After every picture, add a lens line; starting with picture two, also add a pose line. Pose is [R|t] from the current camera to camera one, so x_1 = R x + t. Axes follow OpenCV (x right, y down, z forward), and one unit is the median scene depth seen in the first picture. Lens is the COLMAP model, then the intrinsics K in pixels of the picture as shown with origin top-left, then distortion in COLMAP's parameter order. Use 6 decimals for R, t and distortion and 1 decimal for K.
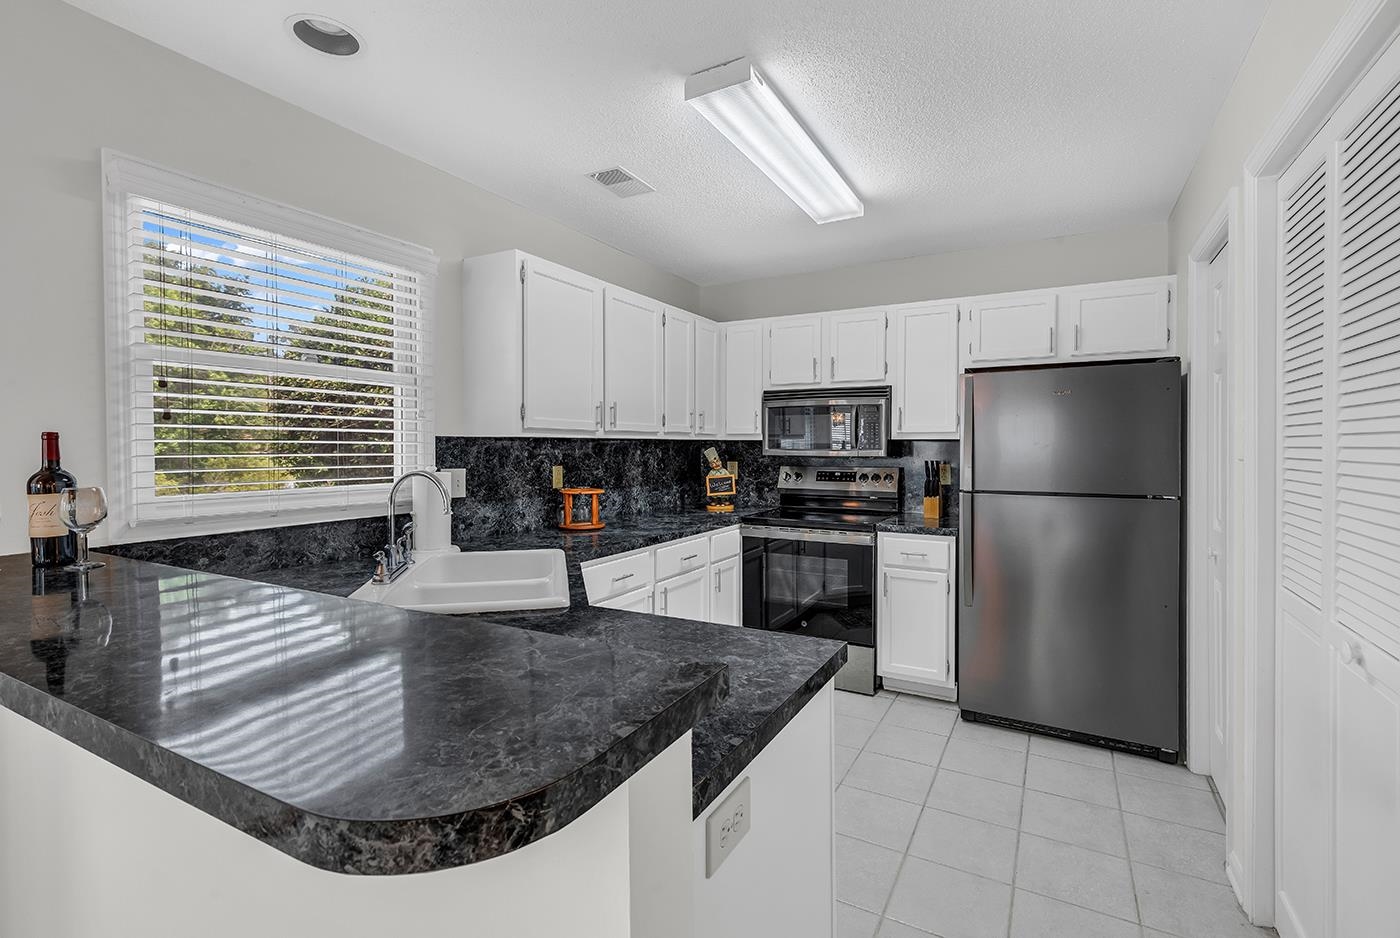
lens RADIAL K [[632.0, 0, 704.7], [0, 632.0, 453.5], [0, 0, 1]] dist [0.000215, -0.000052]
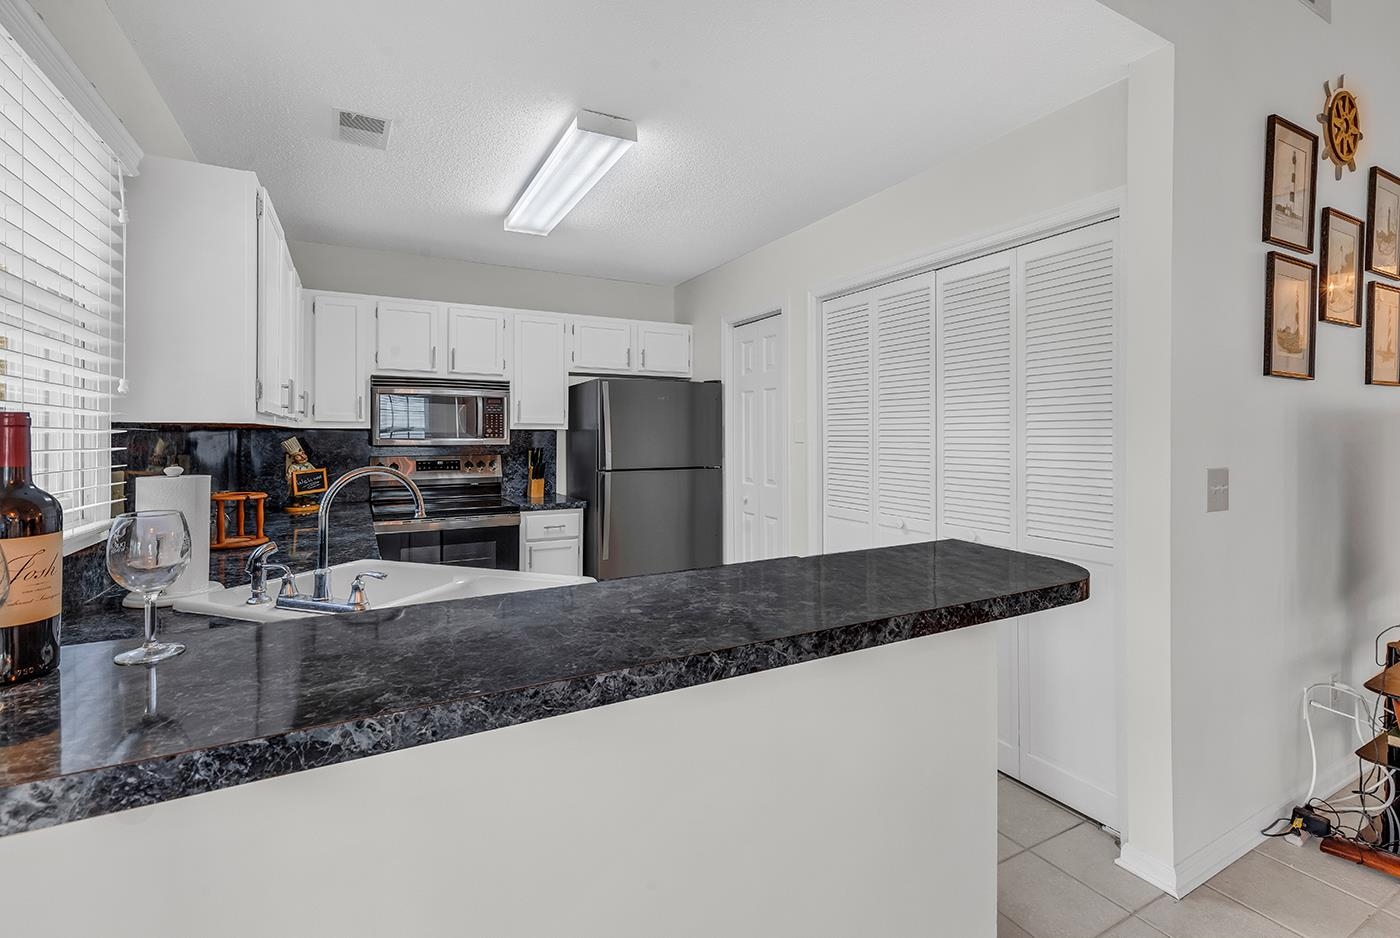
lens RADIAL K [[637.3, 0, 698.9], [0, 637.3, 441.6], [0, 0, 1]] dist [0.000535, -0.000244]
pose [[0.542141, -0.009586, 0.840233, -0.454980], [0.010679, 0.999933, 0.004517, -0.001942], [-0.840219, 0.006524, 0.542207, 0.109992]]
